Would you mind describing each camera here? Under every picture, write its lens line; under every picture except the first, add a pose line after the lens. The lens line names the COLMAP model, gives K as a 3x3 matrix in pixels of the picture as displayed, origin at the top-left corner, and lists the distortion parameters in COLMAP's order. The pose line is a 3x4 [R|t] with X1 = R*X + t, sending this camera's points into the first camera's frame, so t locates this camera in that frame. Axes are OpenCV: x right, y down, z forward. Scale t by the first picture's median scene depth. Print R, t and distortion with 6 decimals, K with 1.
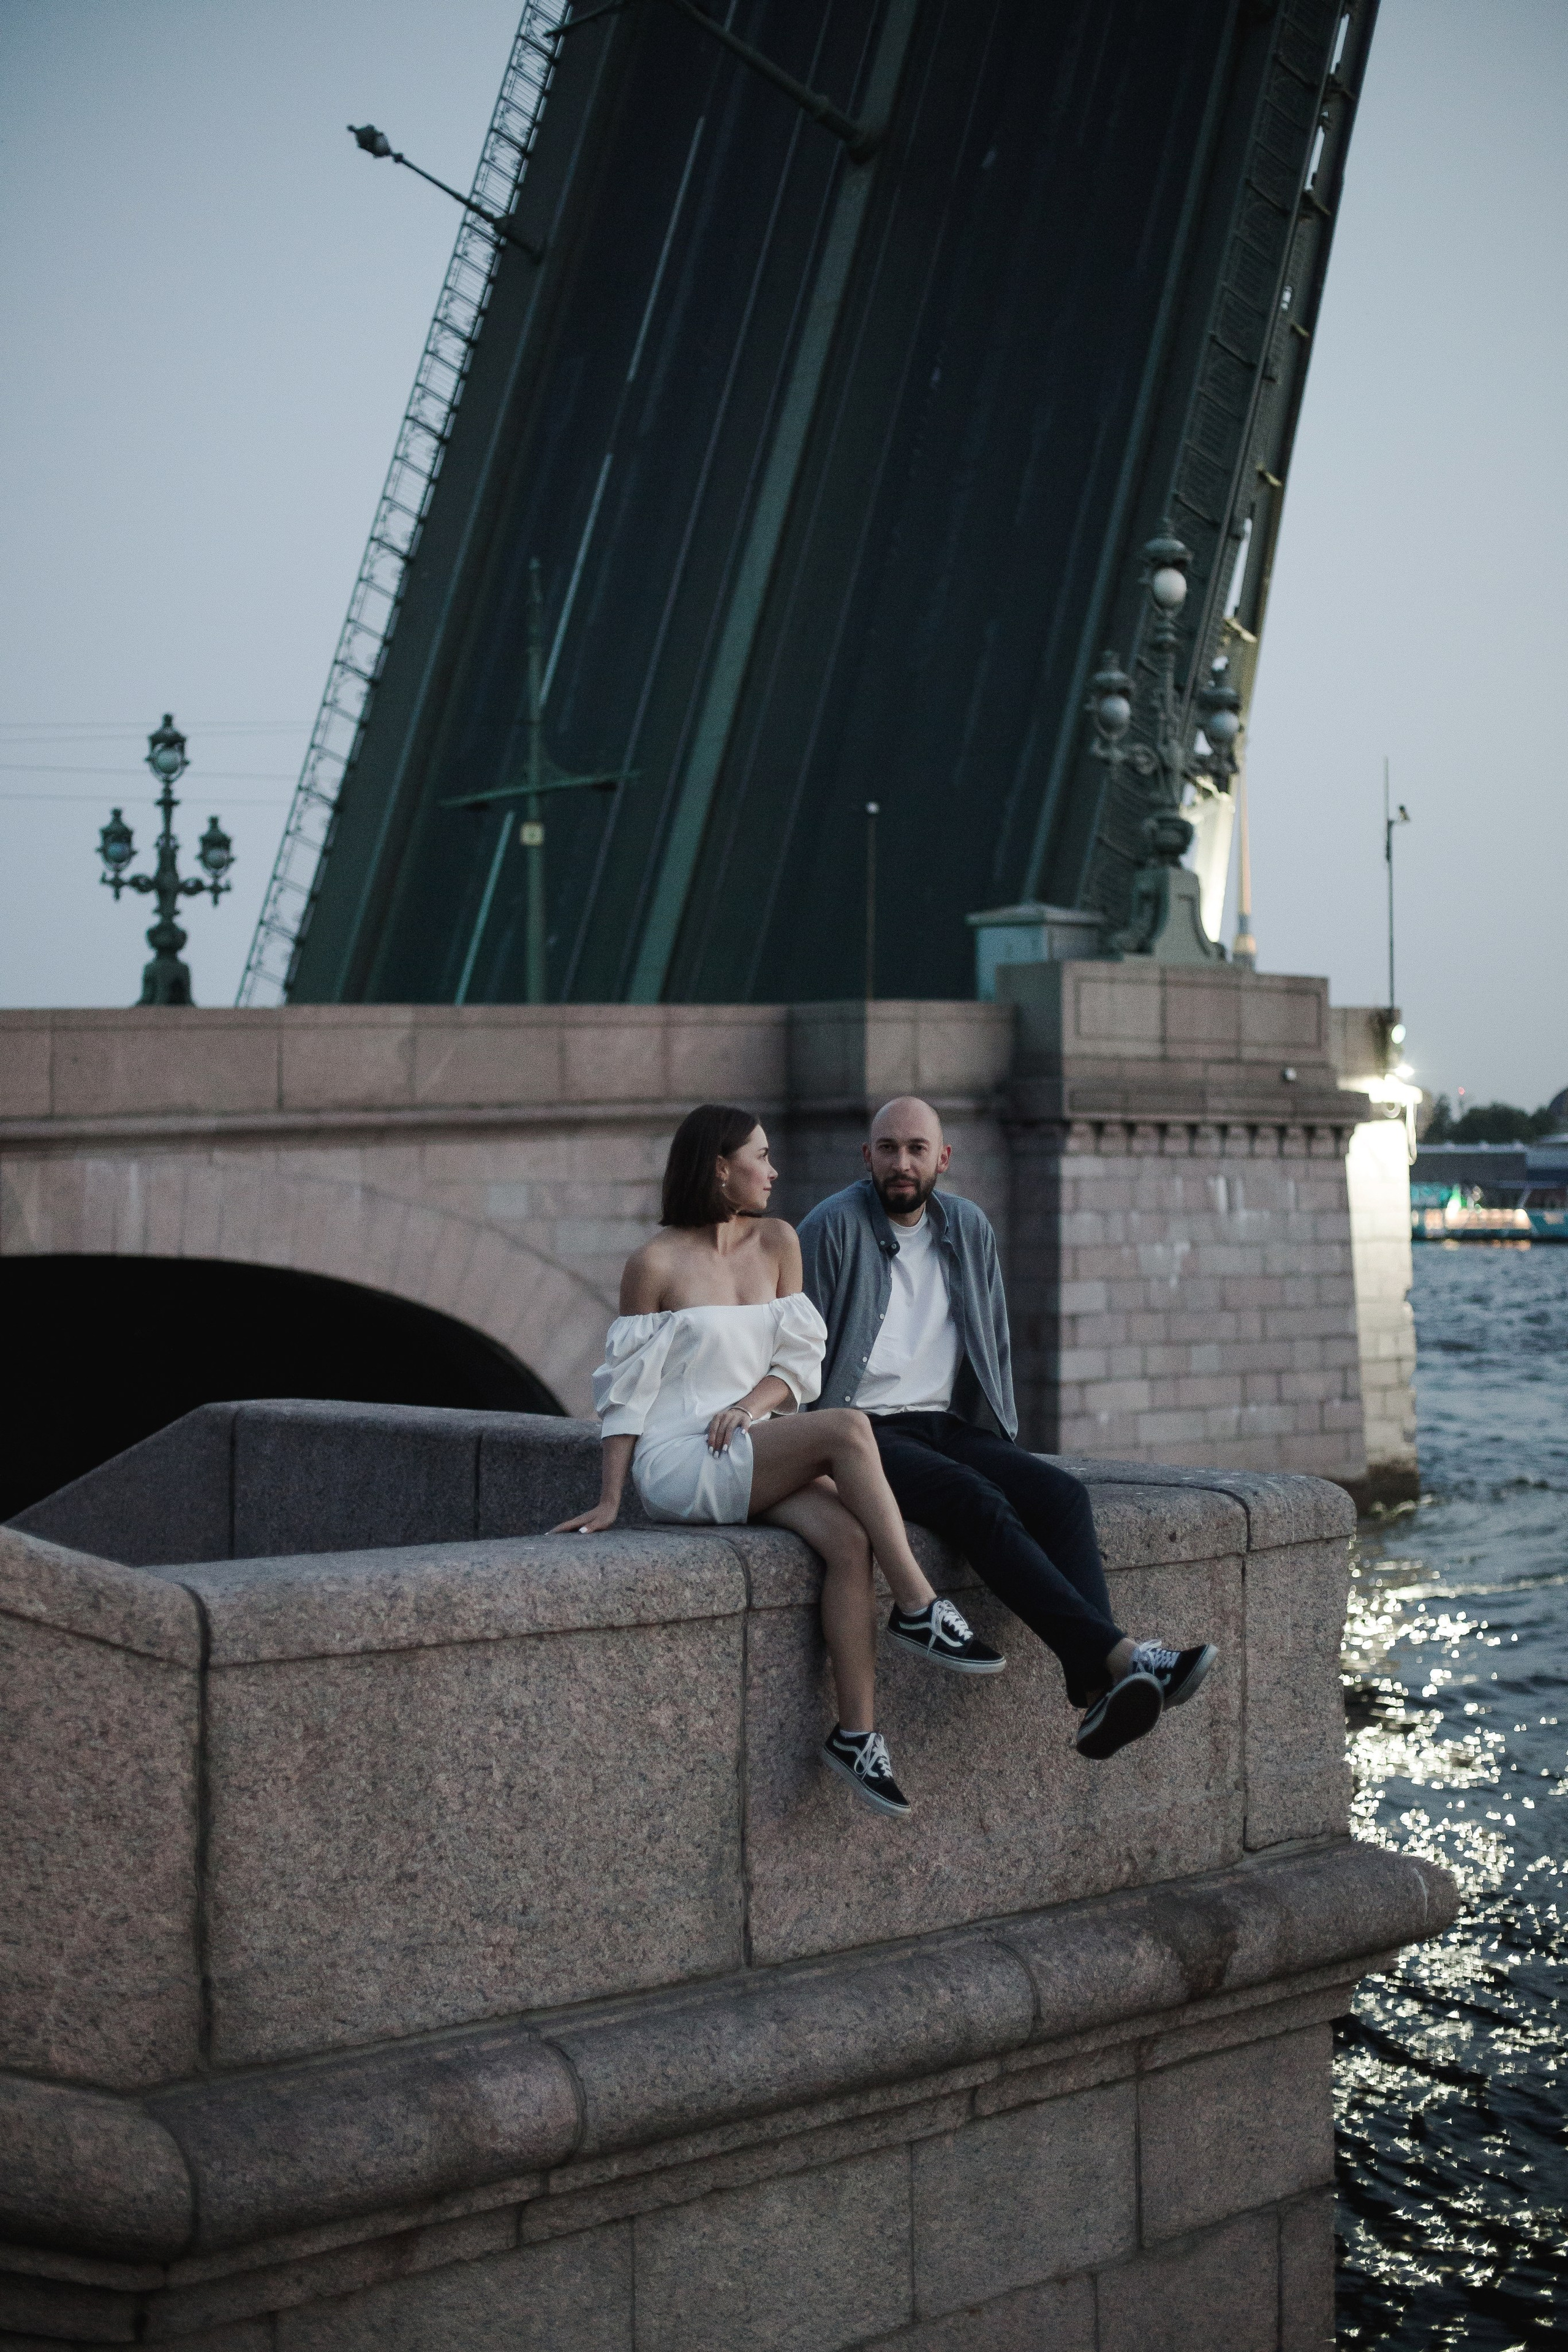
lens RADIAL K [[3396.9, 0, 783.7], [0, 3396.9, 1172.3], [0, 0, 1]] dist [-0.136683, 0.120197]
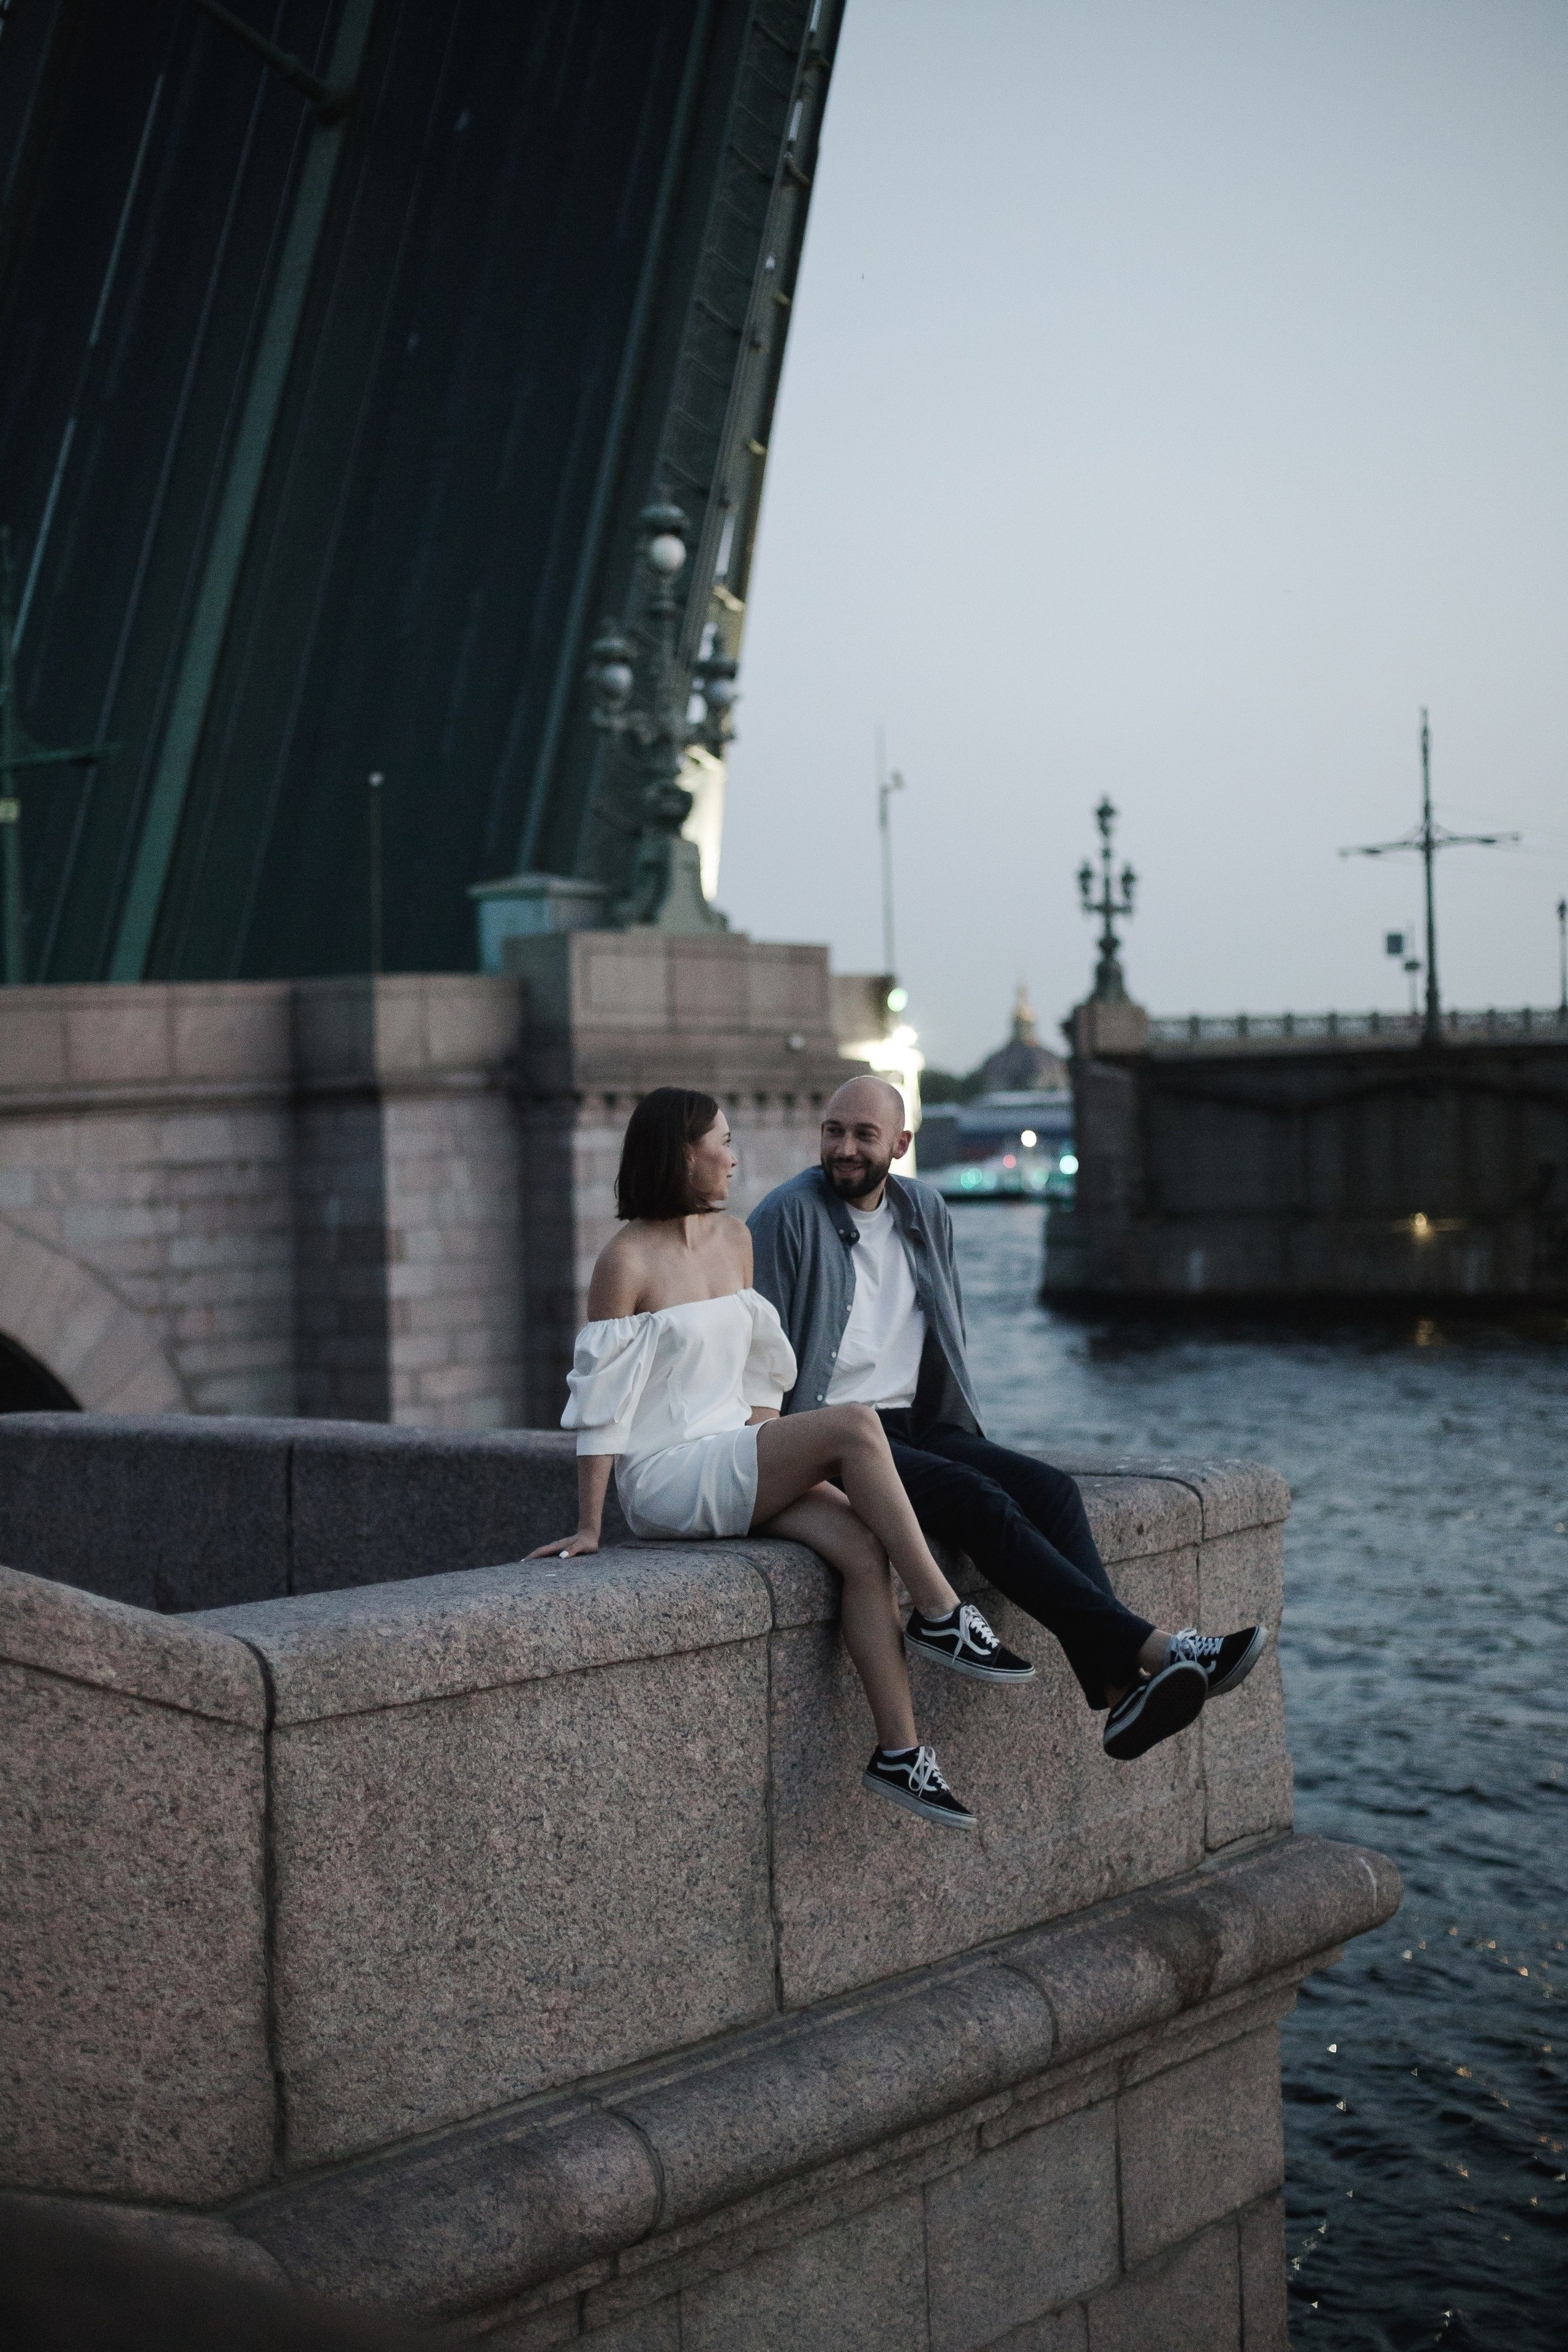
lens RADIAL K [[3404.5, 0, 785.8], [0, 3404.5, 1167.6], [0, 0, 1]] dist [-0.143043, 0.147130]
pose [[0.985829, -0.024463, 0.165960, -0.155090], [0.023335, 0.999689, 0.008741, -0.005892], [-0.166122, -0.004744, 0.986094, 0.078160]]
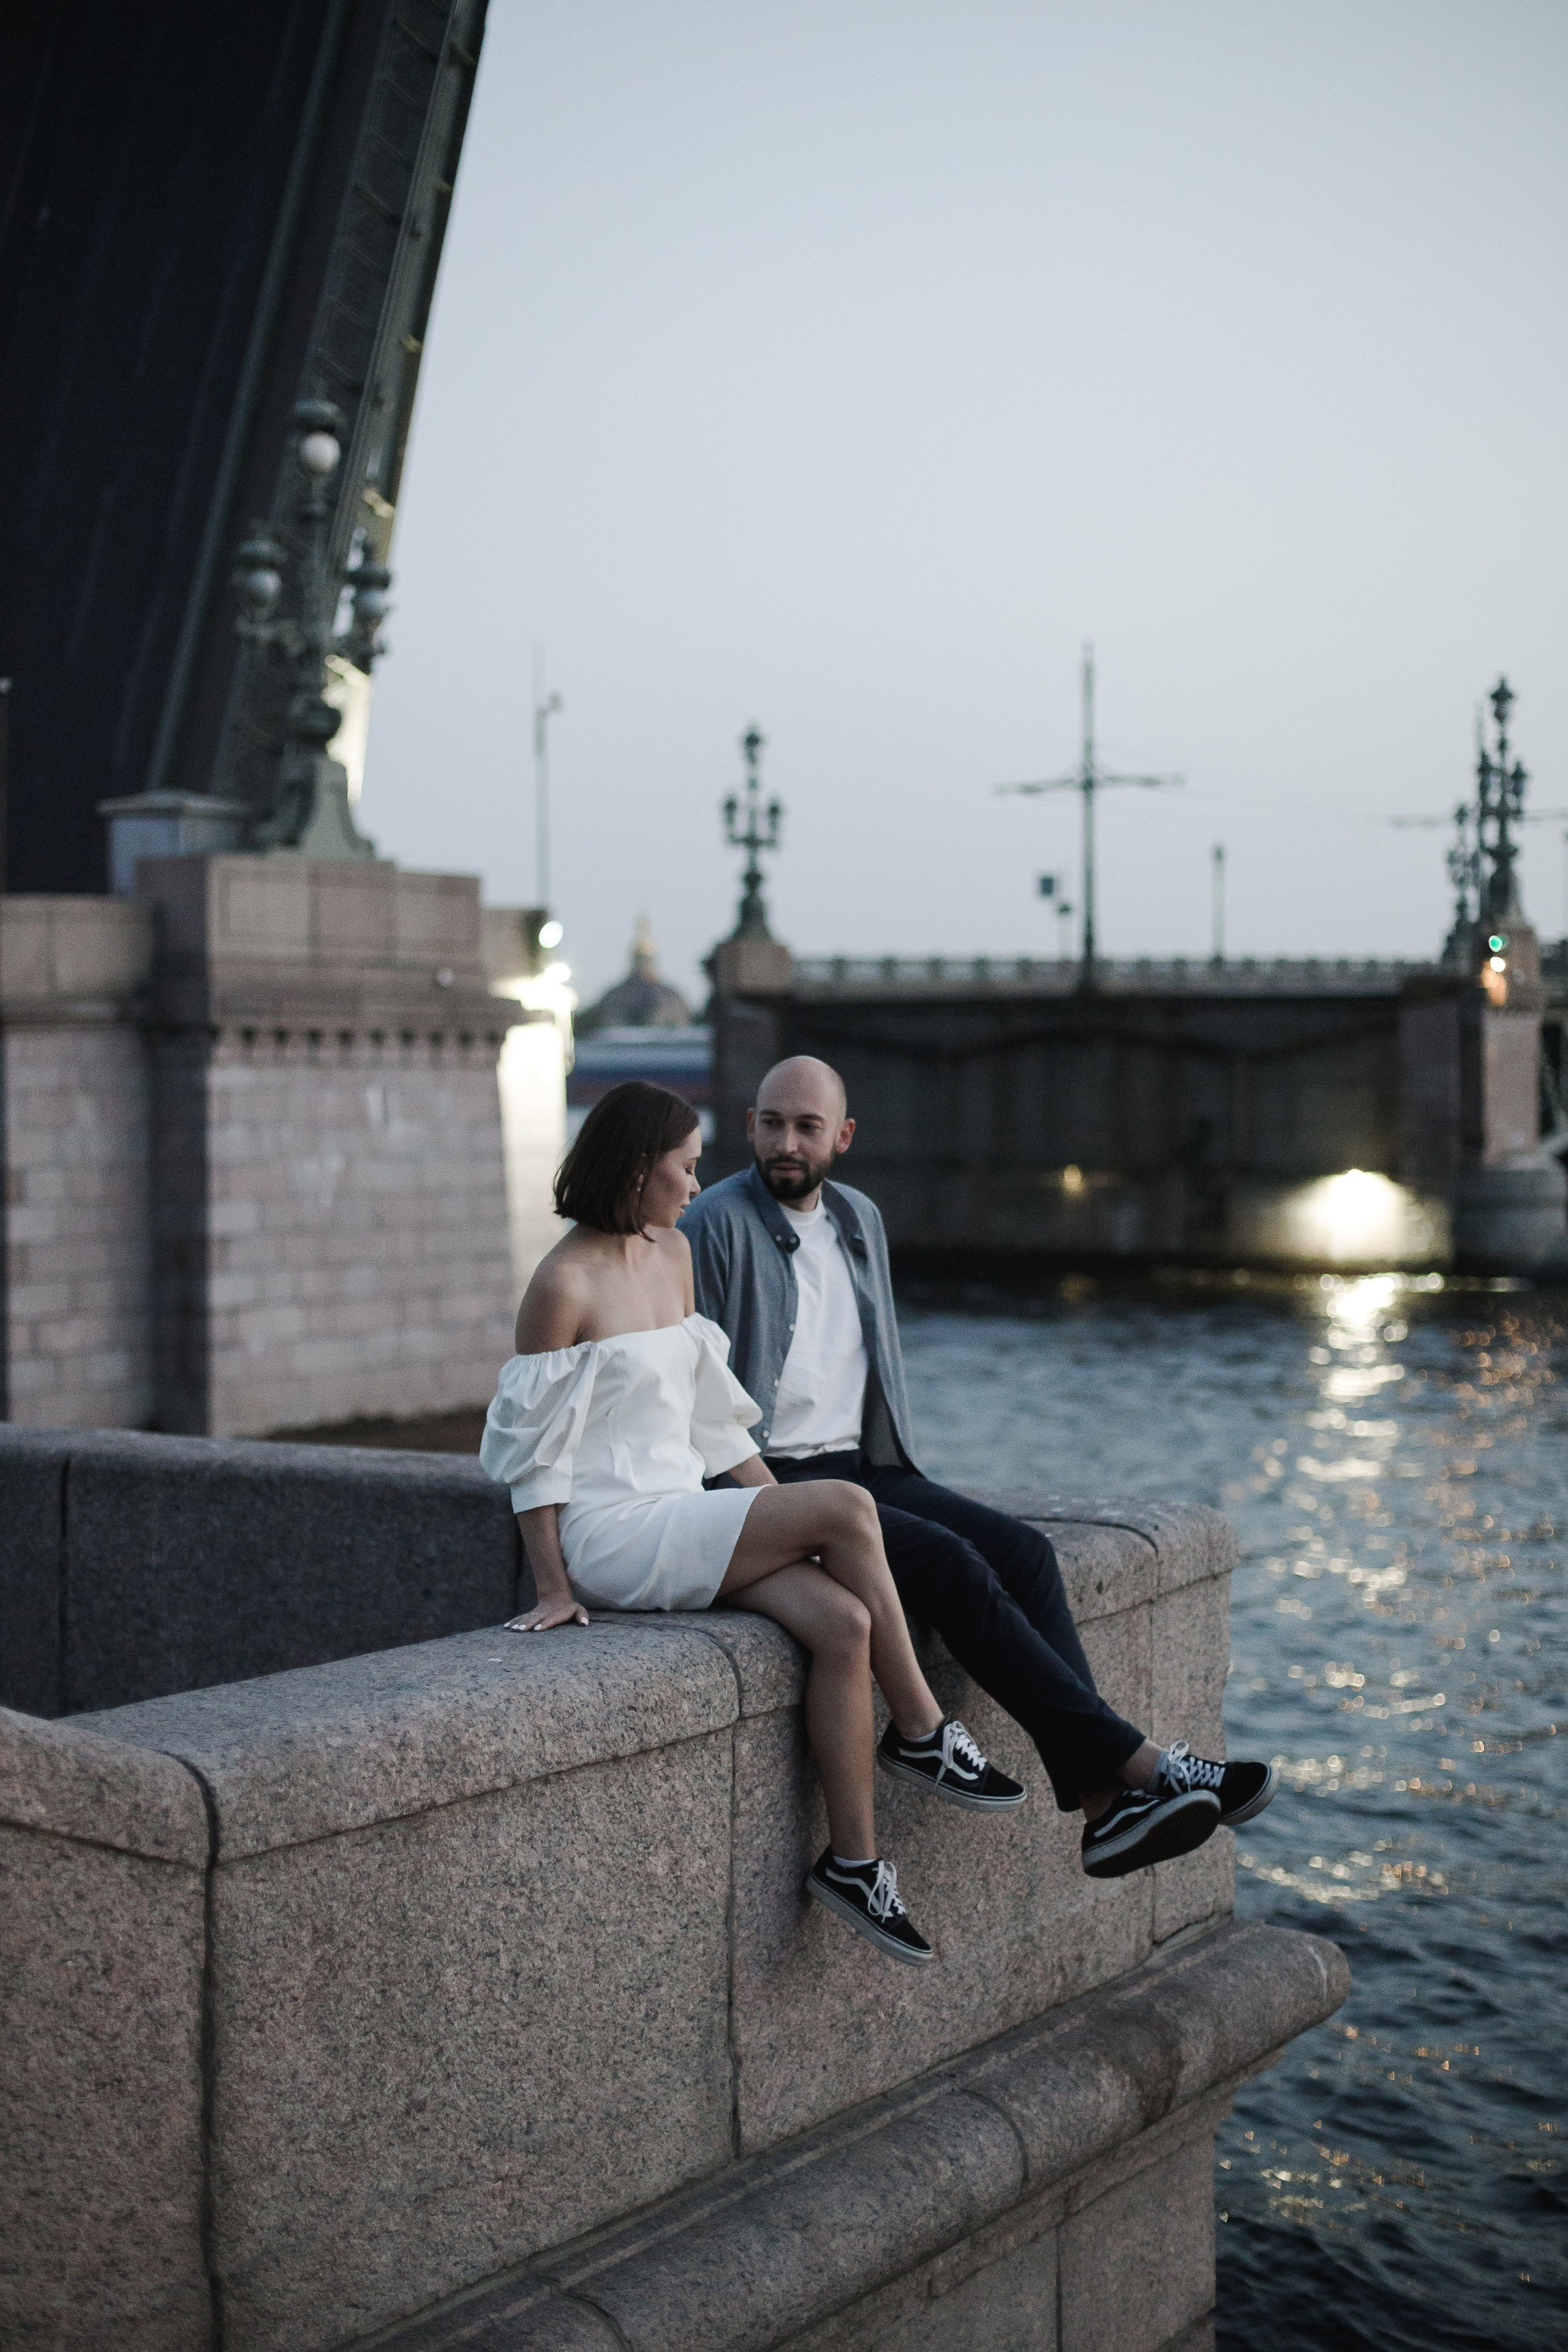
lens RADIAL K [[3551.4, 0, 785.6], [0, 3551.4, 1171.1], [0, 0, 1]] dist [-0.138926, 0.129122]
pose [[0.961624, -0.008965, 0.274223, -0.222729], [0.001183, 0.999592, 0.028530, -0.023636], [-0.274367, -0.027111, 0.961243, 0.192748]]
